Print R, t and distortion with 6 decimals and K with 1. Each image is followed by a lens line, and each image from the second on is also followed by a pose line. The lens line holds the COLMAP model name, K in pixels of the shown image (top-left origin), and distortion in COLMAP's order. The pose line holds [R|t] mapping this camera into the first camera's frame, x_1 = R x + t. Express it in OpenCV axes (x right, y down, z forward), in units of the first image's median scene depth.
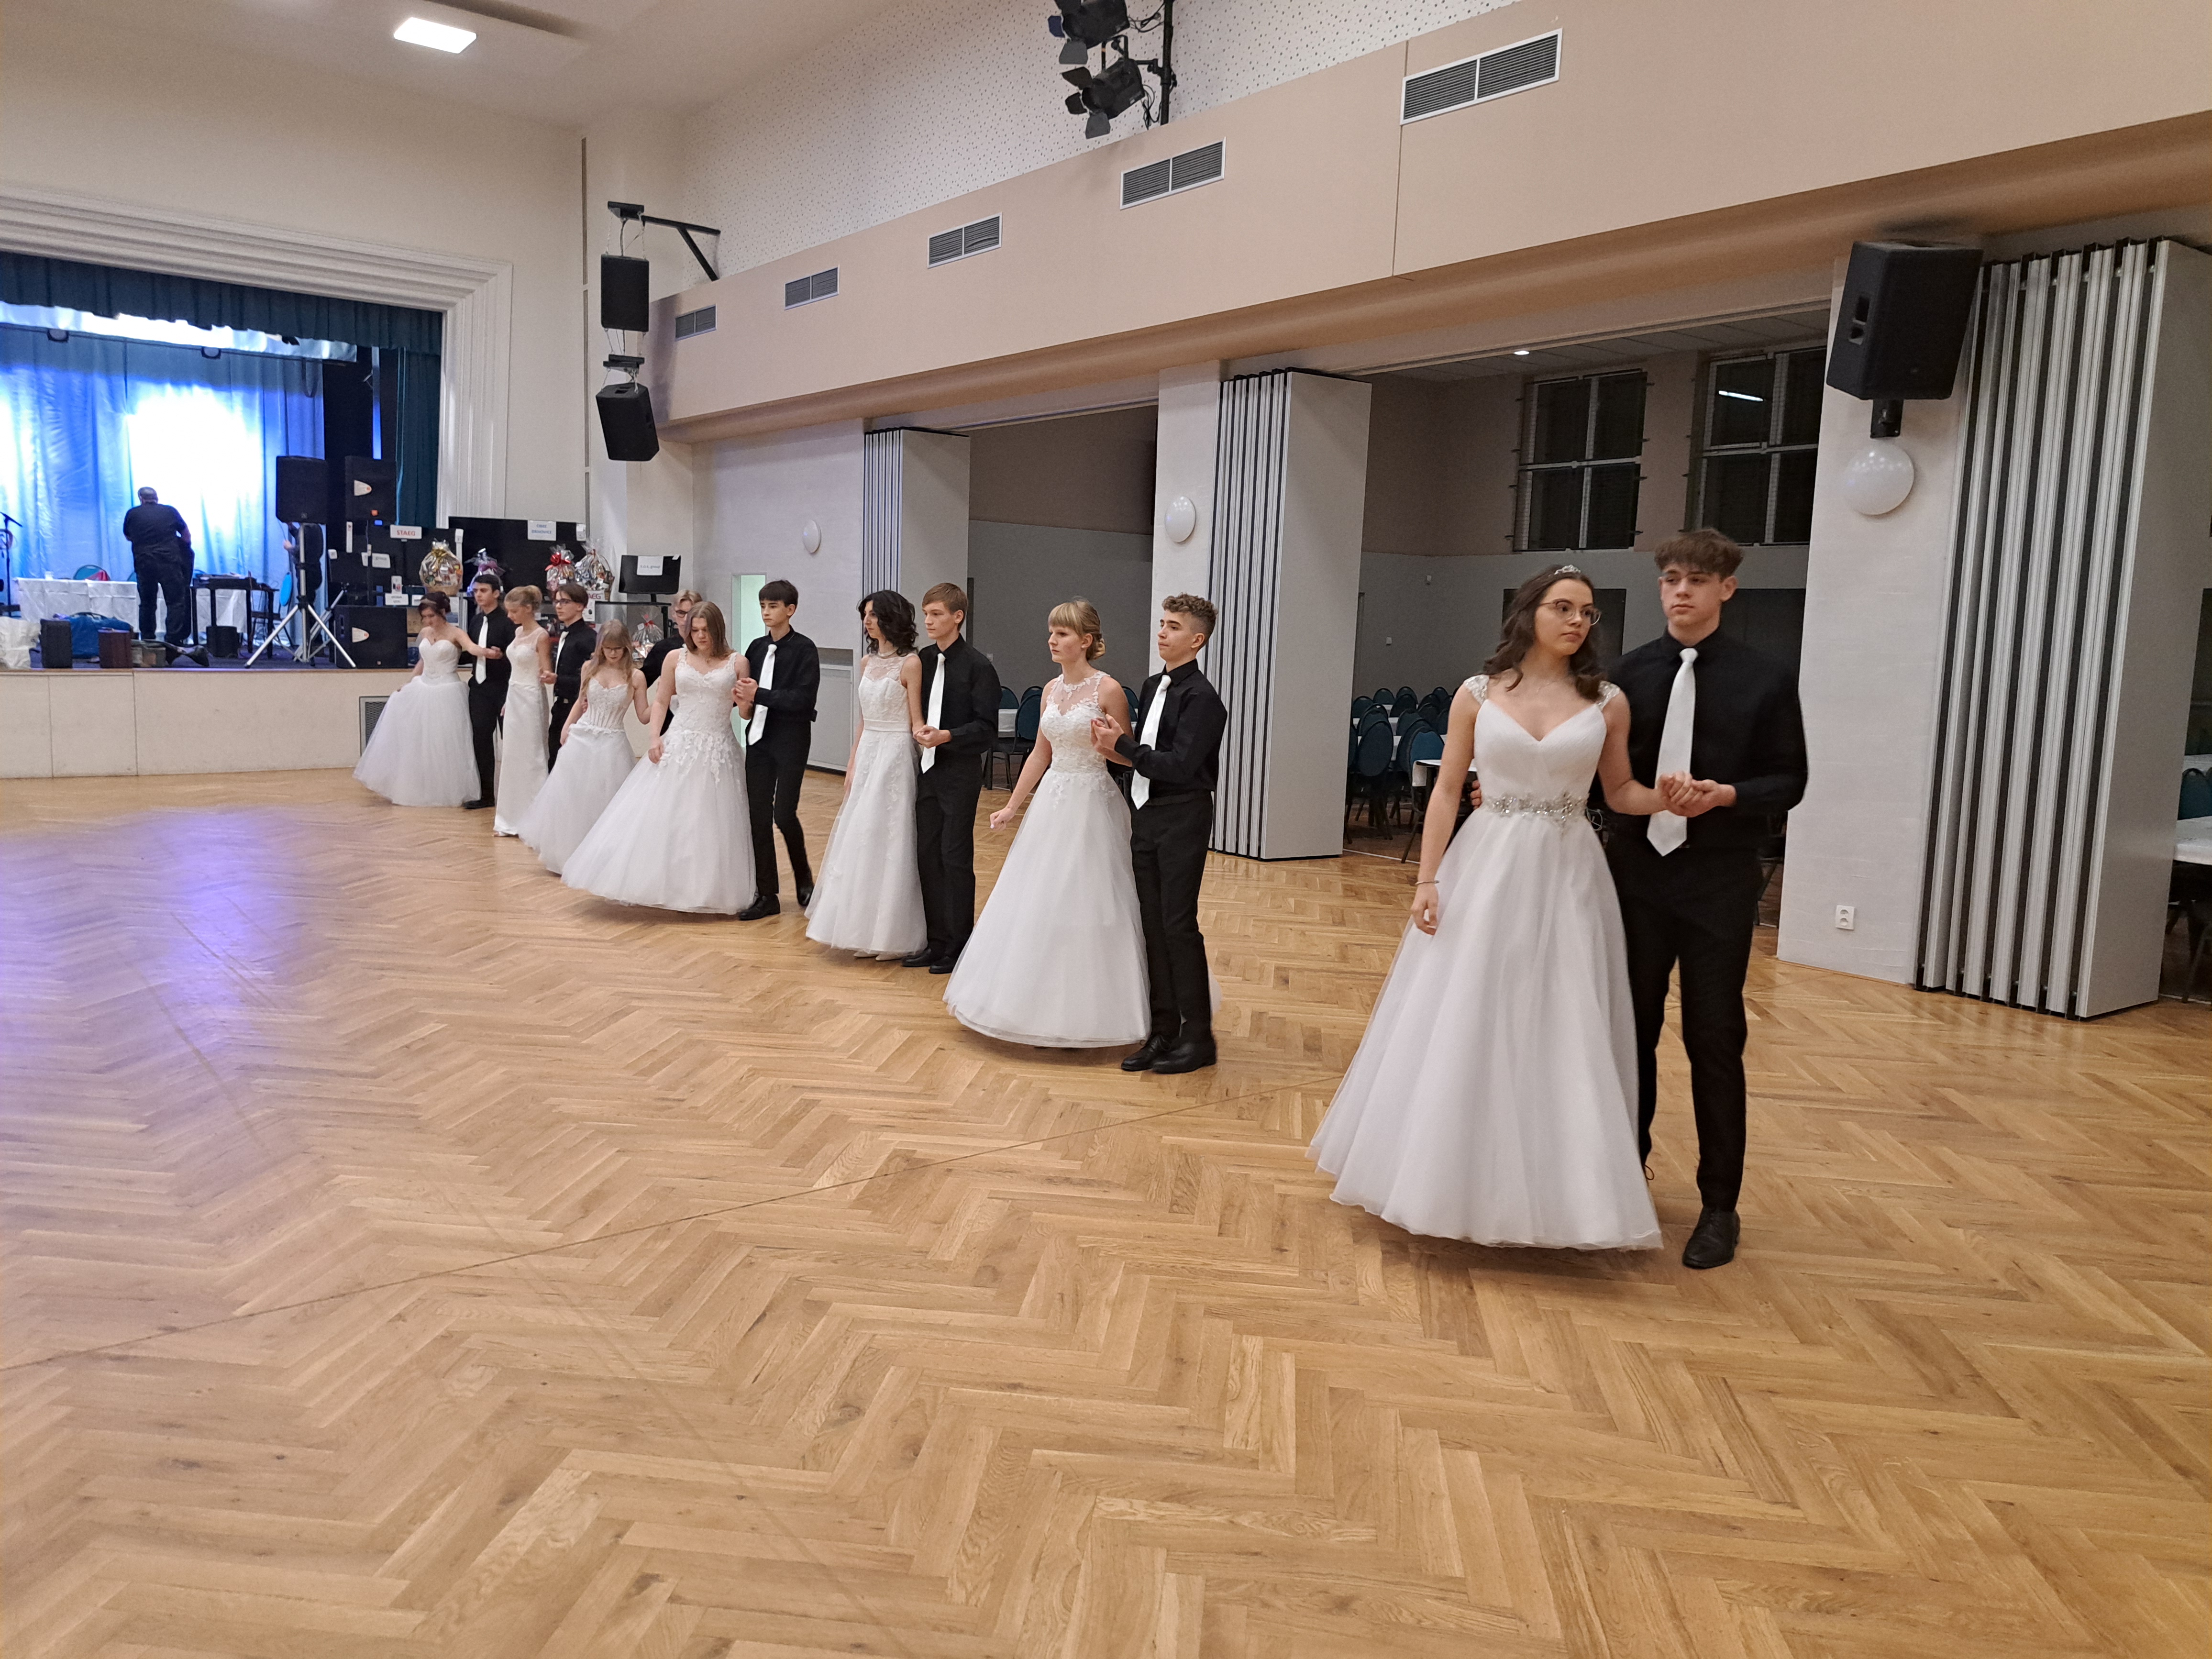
lens RADIAL K [[1593.3, 0, 1110.9], [0, 1593.3, 806.5], [0, 0, 1]] dist [0.062301, -0.061055]
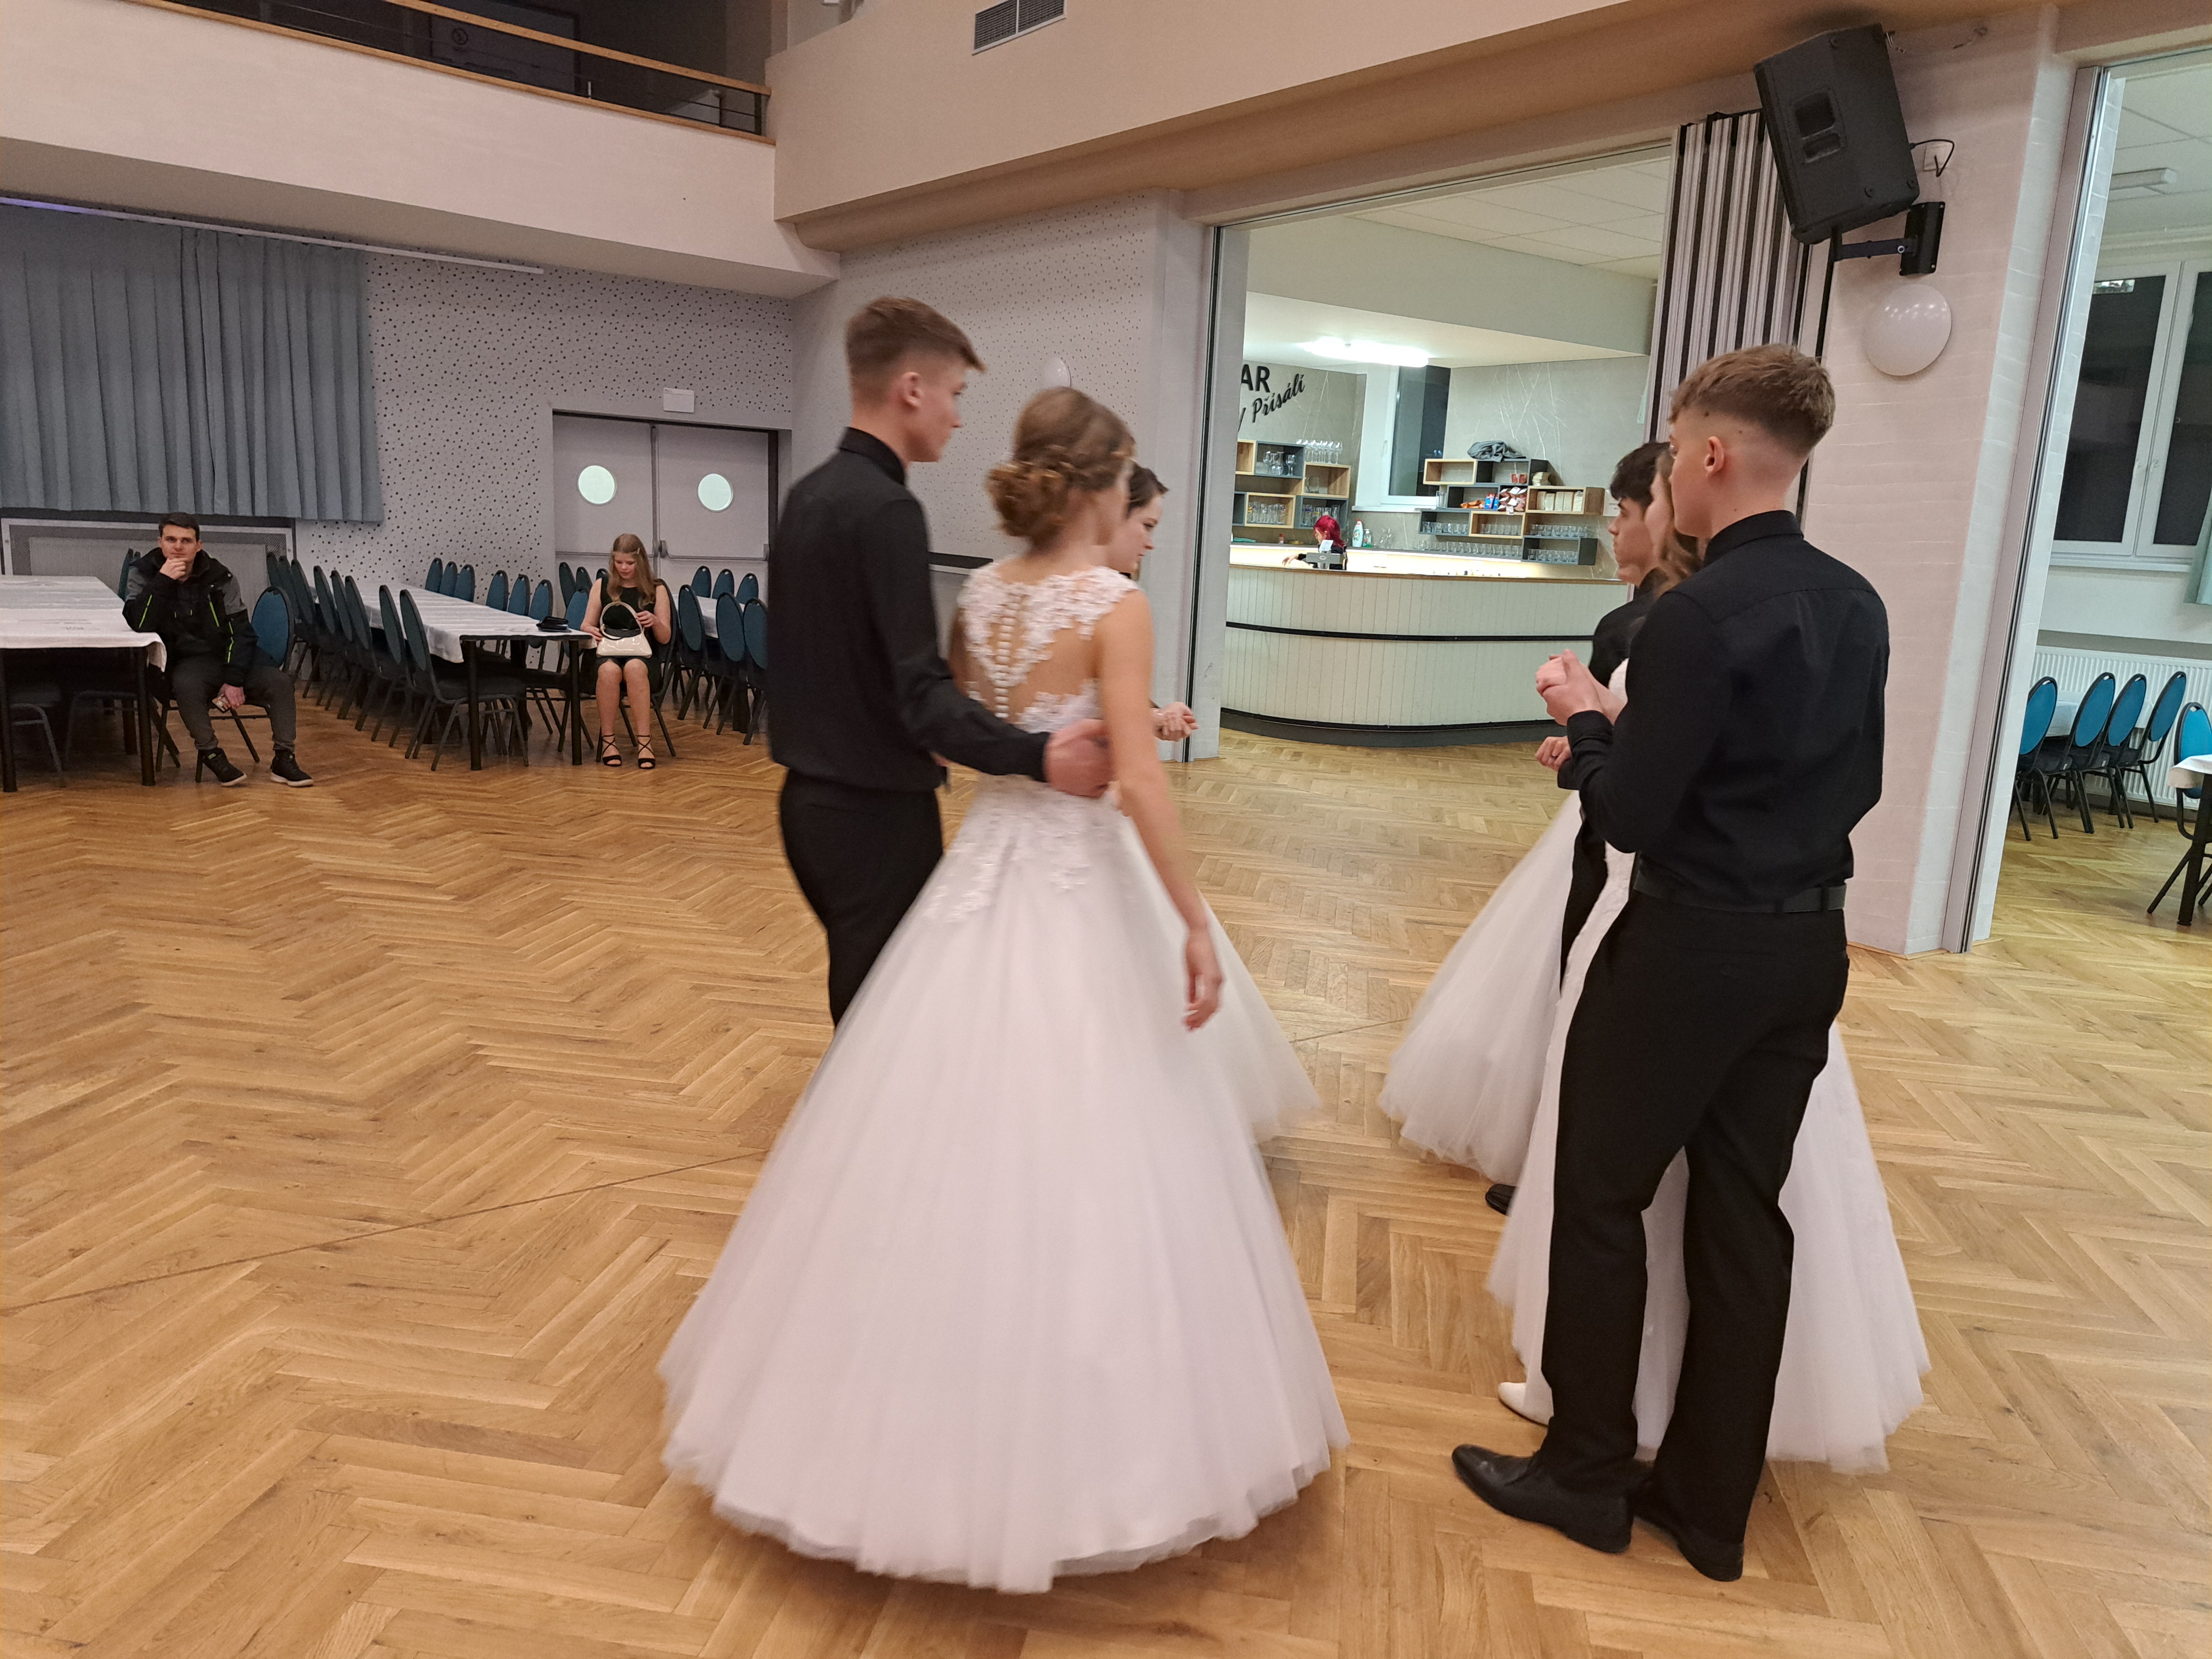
lens RADIAL K [[1593.3, 0, 1139.1], [0, 1593.3, 817.5], [0, 0, 1]] dist [0.062301, -0.061055]
pose [[-0.995752, -0.090693, 0.015884, -0.531101], [-0.081949, 0.951617, 0.296159, -0.117834], [-0.041975, 0.293599, -0.955007, 0.917367]]
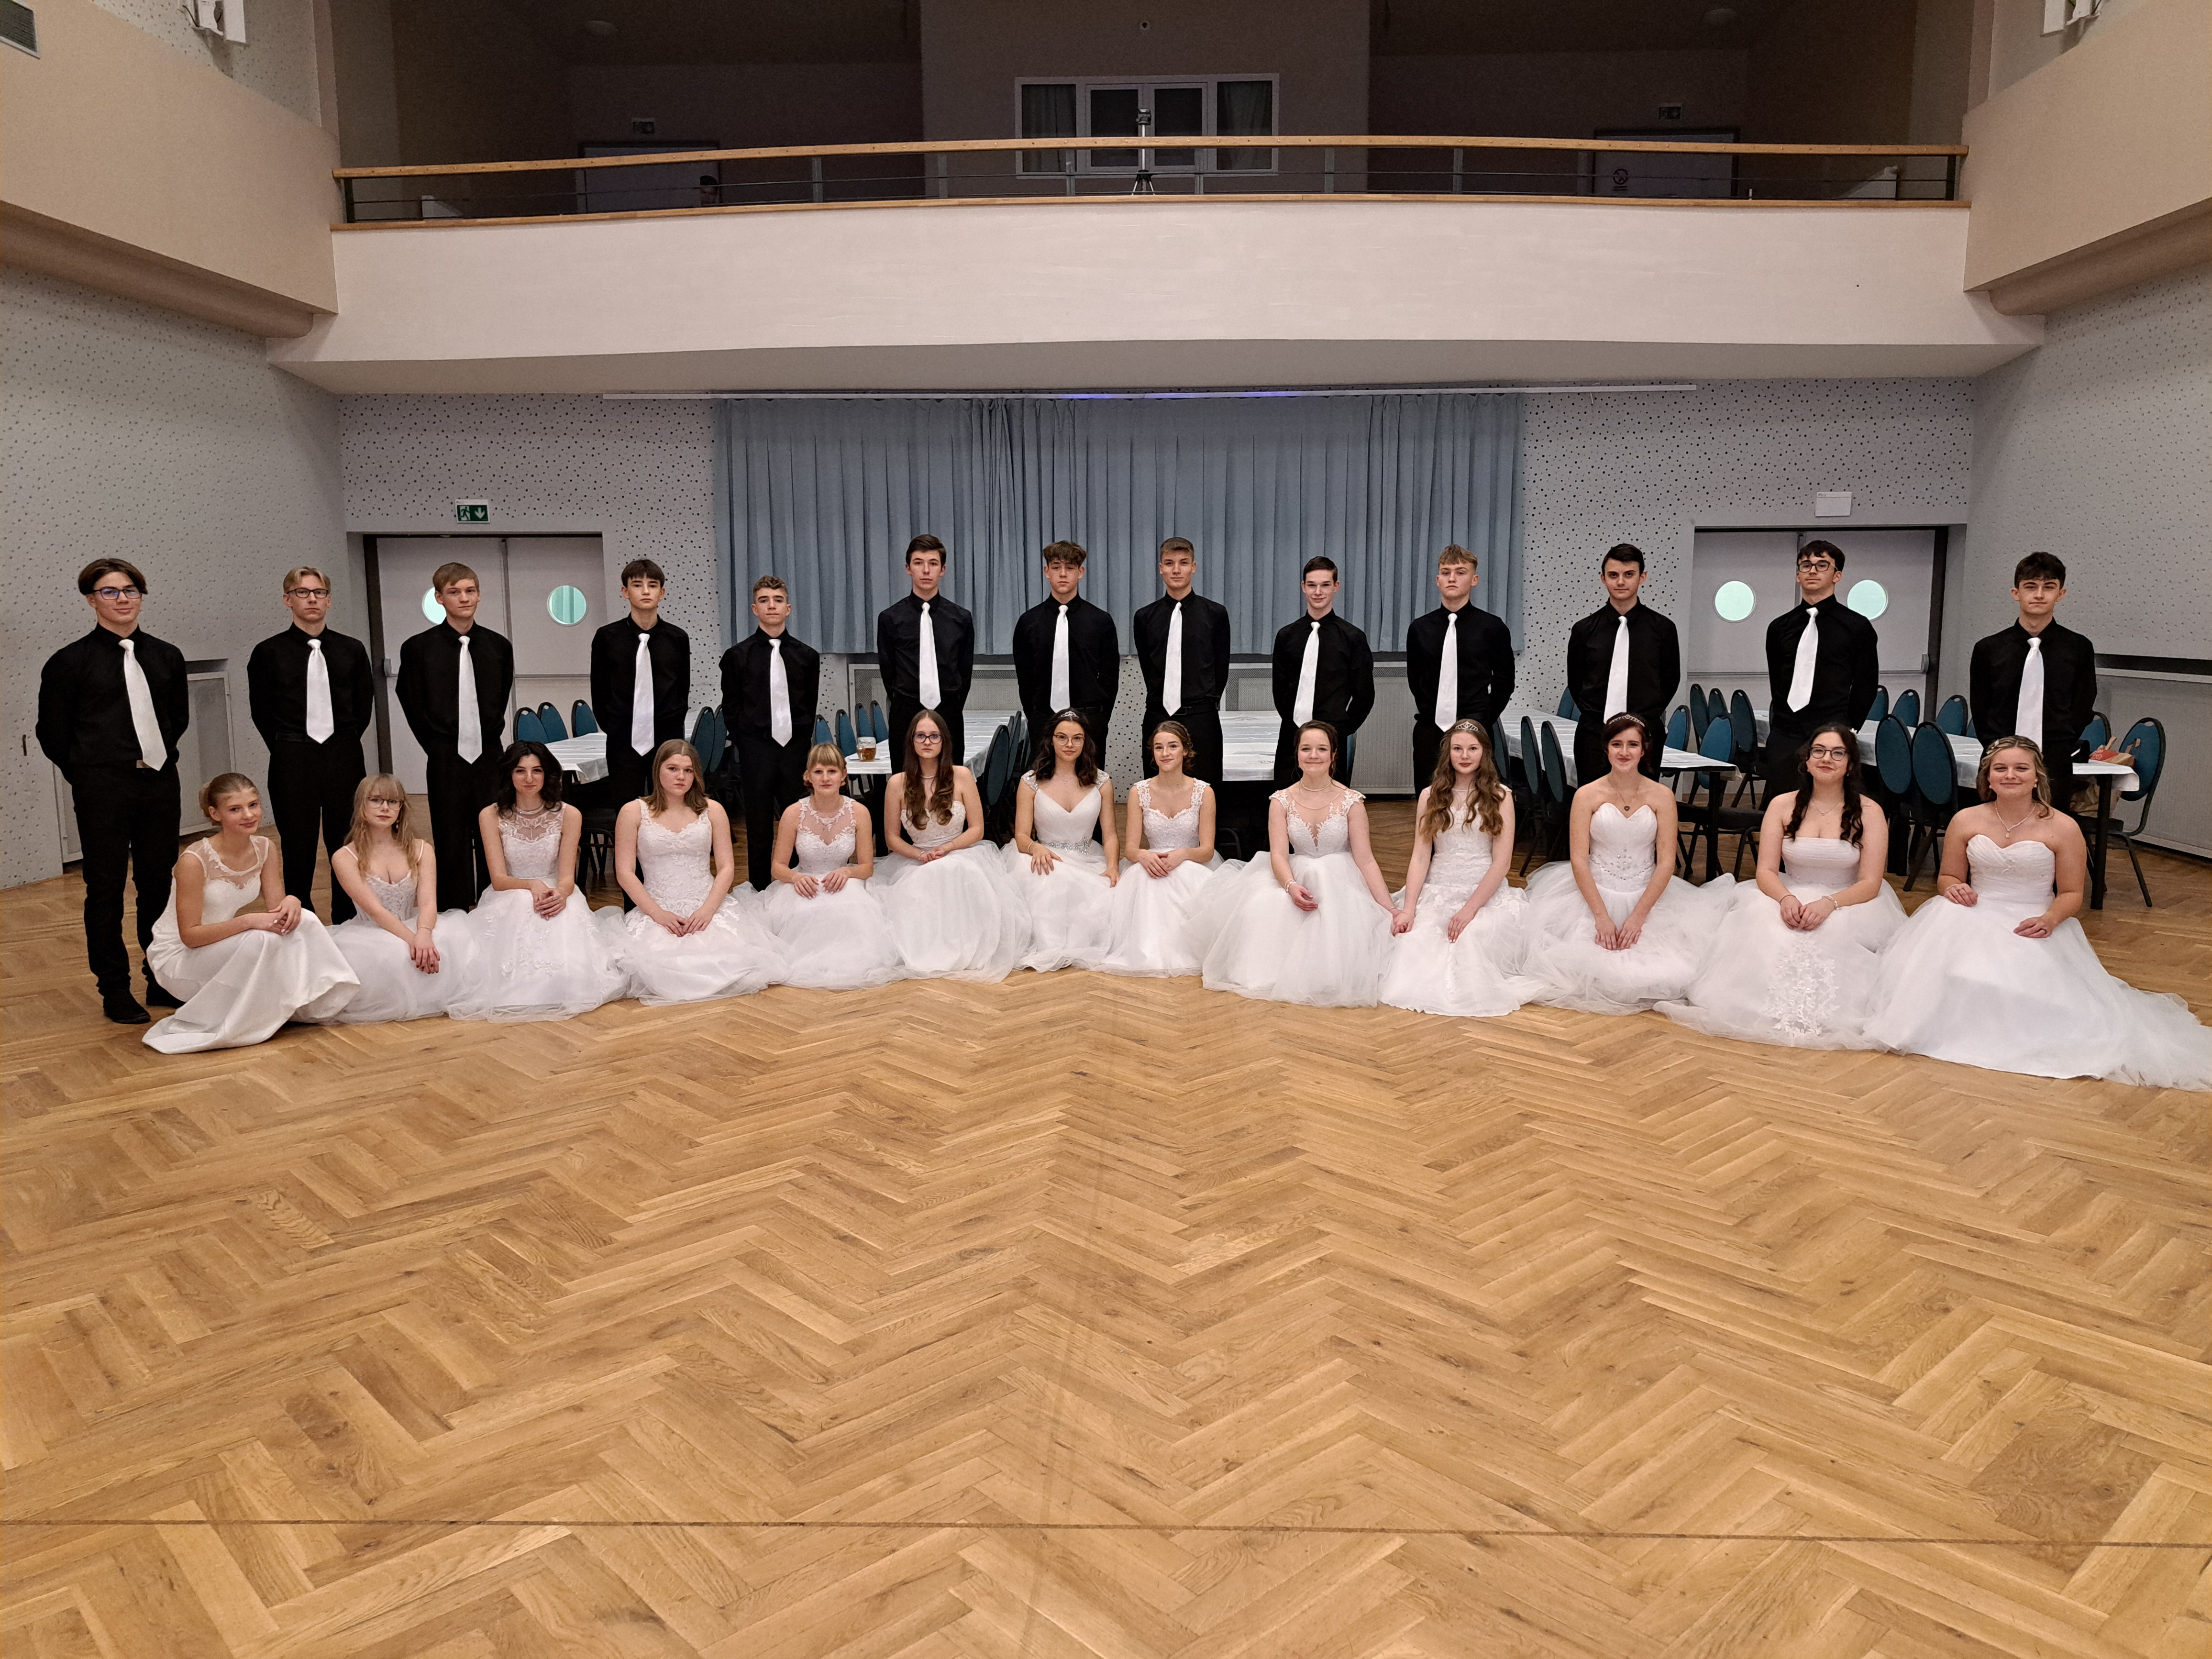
lens RADIAL K [[1593.3, 0, 1125.0], [0, 1593.3, 816.5], [0, 0, 1]] dist [0.062301, -0.061055]
pose [[-0.766348, -0.116499, 0.631774, -0.461490], [0.050612, 0.969415, 0.240153, -0.108999], [-0.640429, 0.216016, -0.737013, 0.820435]]
